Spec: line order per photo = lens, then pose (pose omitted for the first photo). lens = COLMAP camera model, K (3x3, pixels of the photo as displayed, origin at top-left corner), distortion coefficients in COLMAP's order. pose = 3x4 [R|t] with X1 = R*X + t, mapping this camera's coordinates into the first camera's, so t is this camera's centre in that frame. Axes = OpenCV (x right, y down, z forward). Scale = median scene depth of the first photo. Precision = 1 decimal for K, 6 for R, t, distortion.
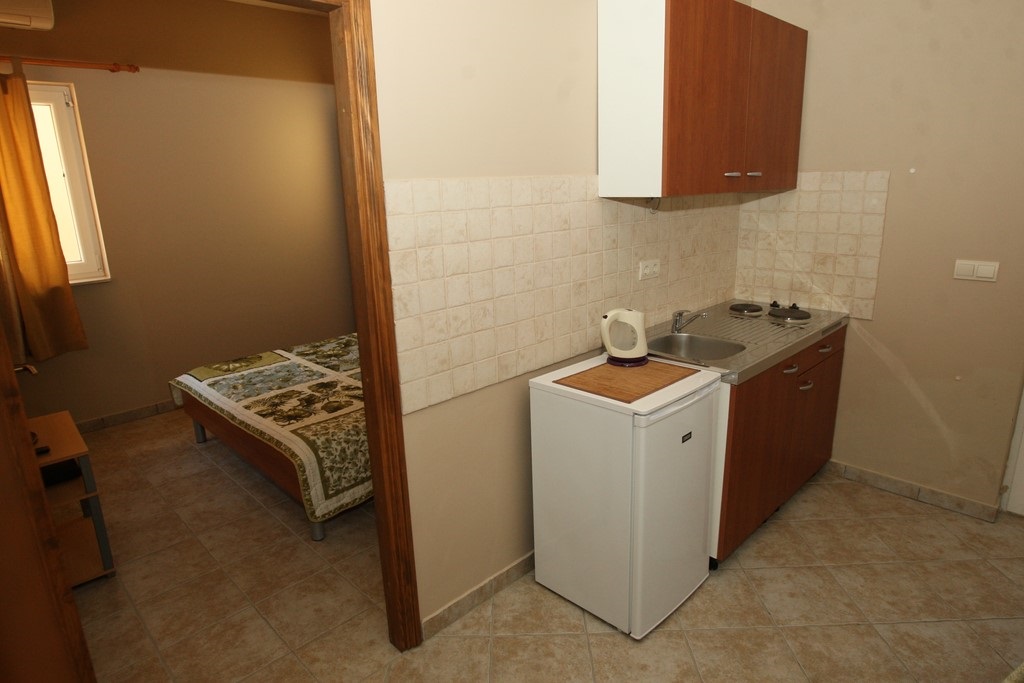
lens RADIAL K [[605.1, 0, 512.0], [0, 605.1, 341.5], [0, 0, 1]] dist [-0.029244, 0.002338]
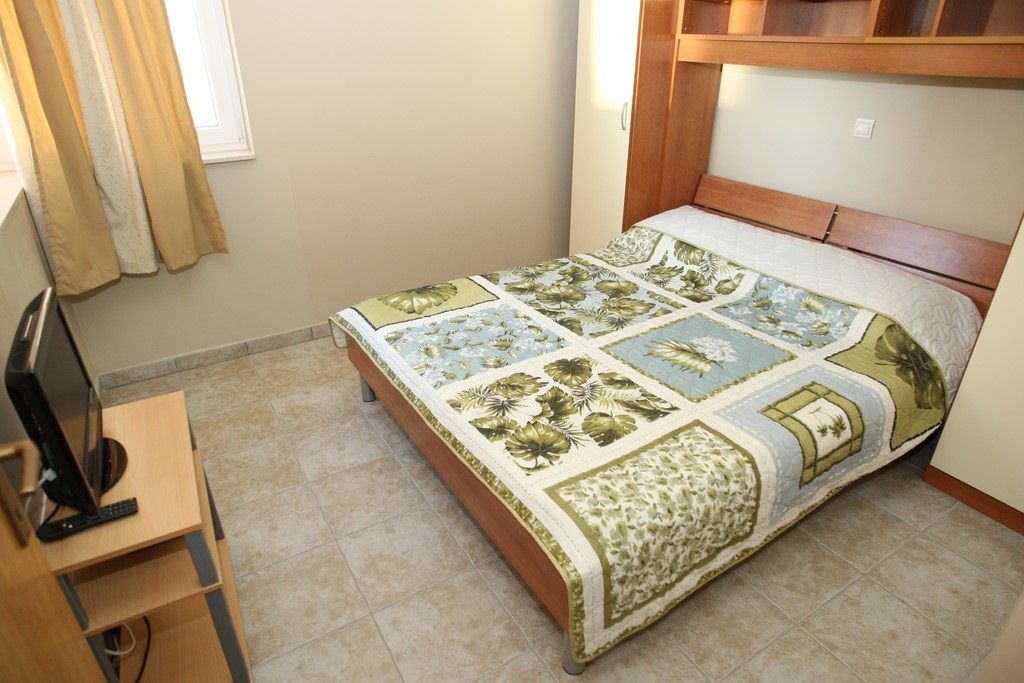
lens RADIAL K [[605.1, 0, 512.0], [0, 605.1, 341.5], [0, 0, 1]] dist [-0.029244, 0.002338]
pose [[0.973969, 0.121662, -0.191264, -0.266073], [-0.079431, 0.973442, 0.214715, -0.081265], [0.212307, -0.193933, 0.957766, 0.431080]]
